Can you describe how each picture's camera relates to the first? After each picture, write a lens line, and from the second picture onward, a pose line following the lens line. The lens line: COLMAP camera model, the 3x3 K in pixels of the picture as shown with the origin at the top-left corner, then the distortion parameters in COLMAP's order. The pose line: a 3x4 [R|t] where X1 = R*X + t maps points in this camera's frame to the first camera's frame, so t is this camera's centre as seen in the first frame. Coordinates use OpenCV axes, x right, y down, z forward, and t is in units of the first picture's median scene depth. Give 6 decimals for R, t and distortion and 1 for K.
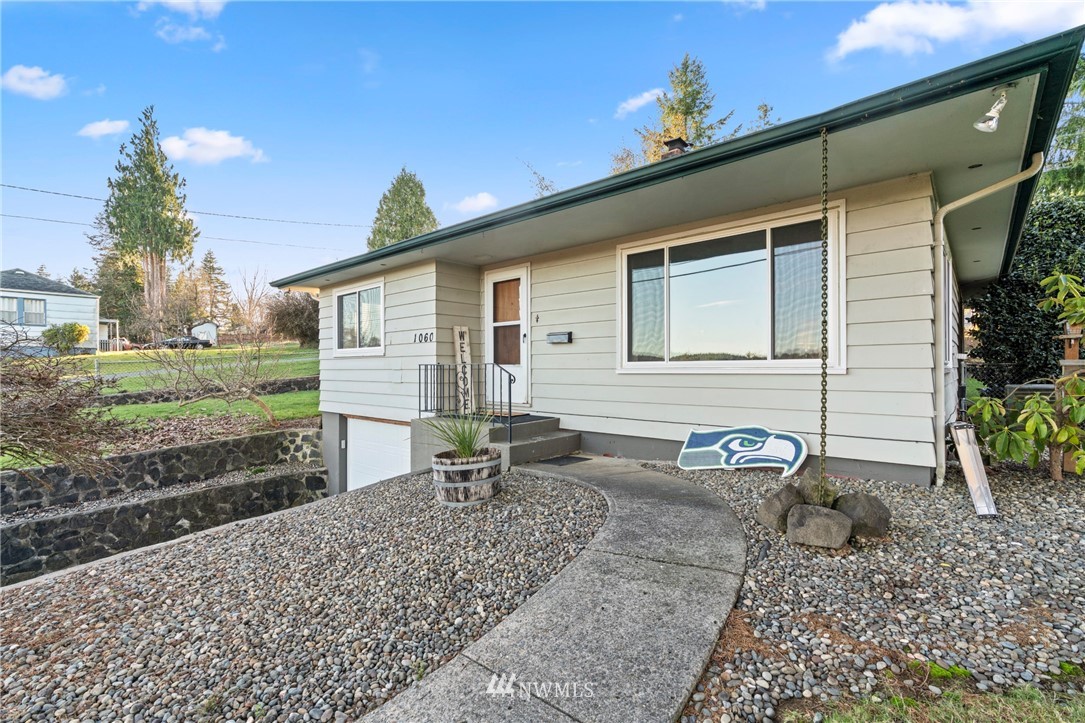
lens RADIAL K [[489.8, 0, 539.9], [0, 489.8, 363.4], [0, 0, 1]] dist [-0.011095, 0.002330]
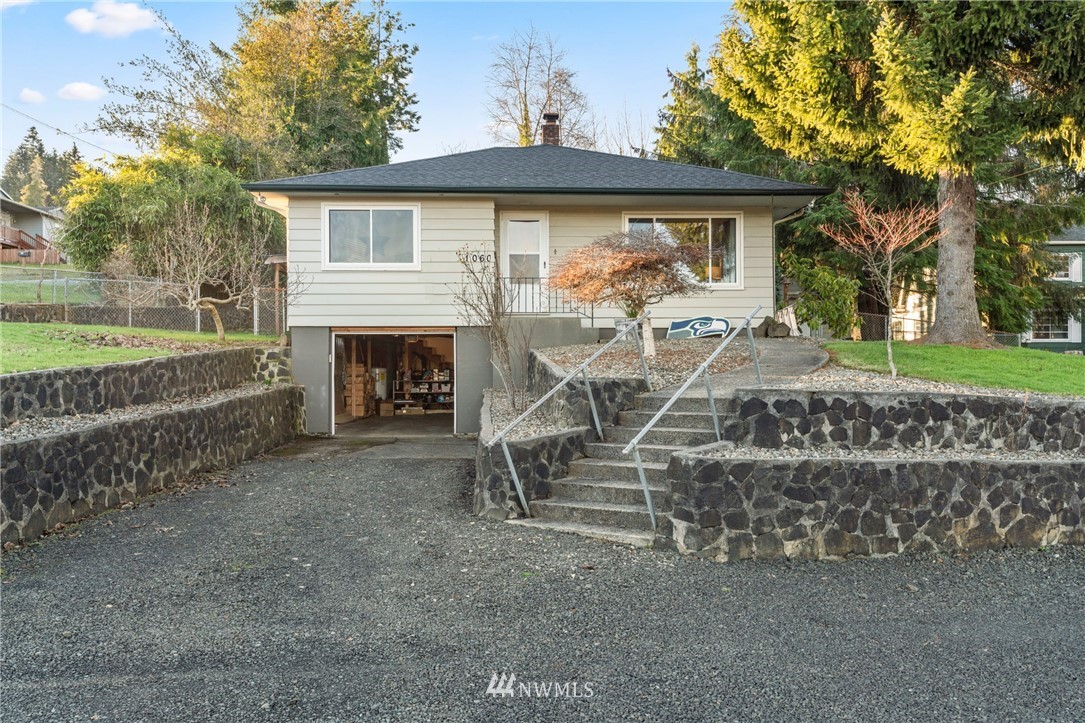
lens RADIAL K [[893.3, 0, 545.9], [0, 893.3, 356.8], [0, 0, 1]] dist [0.005182, -0.002843]
pose [[0.717509, 0.014923, 0.696389, -1.647645], [-0.005863, 0.999864, -0.015385, 0.227929], [-0.696524, 0.006956, 0.717500, -0.746049]]
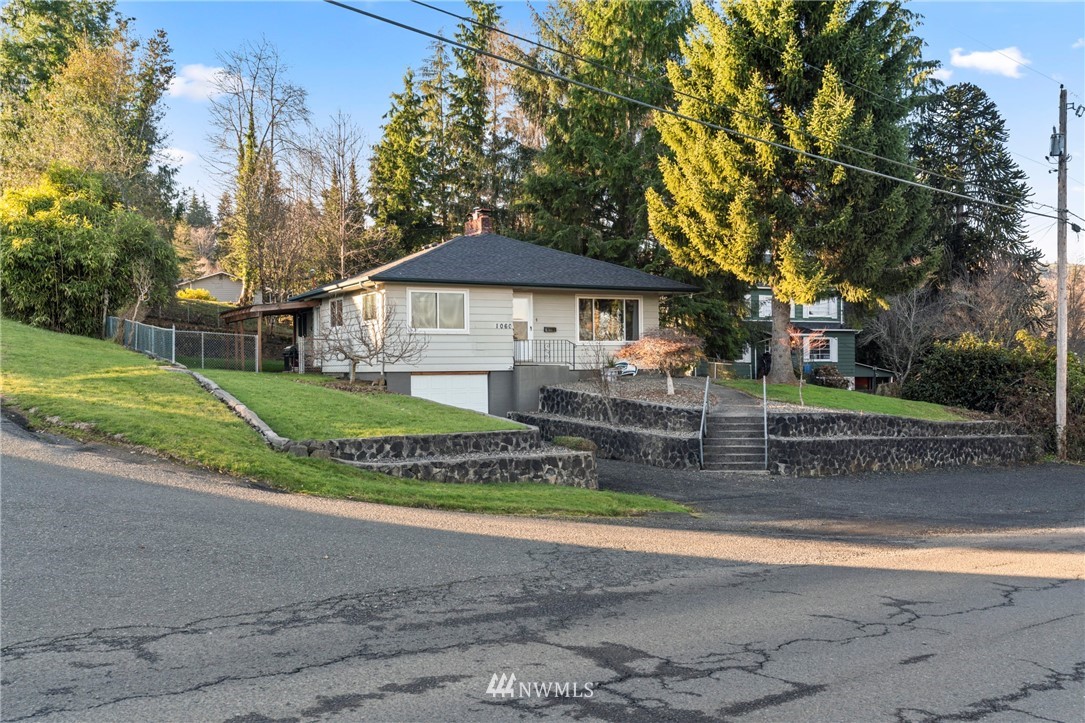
lens RADIAL K [[1079.9, 0, 543.0], [0, 1079.9, 362.8], [0, 0, 1]] dist [0.005530, 0.000000]
pose [[0.347411, 0.006850, 0.937688, -4.002207], [0.001727, 0.999967, -0.007945, 0.122034], [-0.937711, 0.004379, 0.347388, -0.597249]]
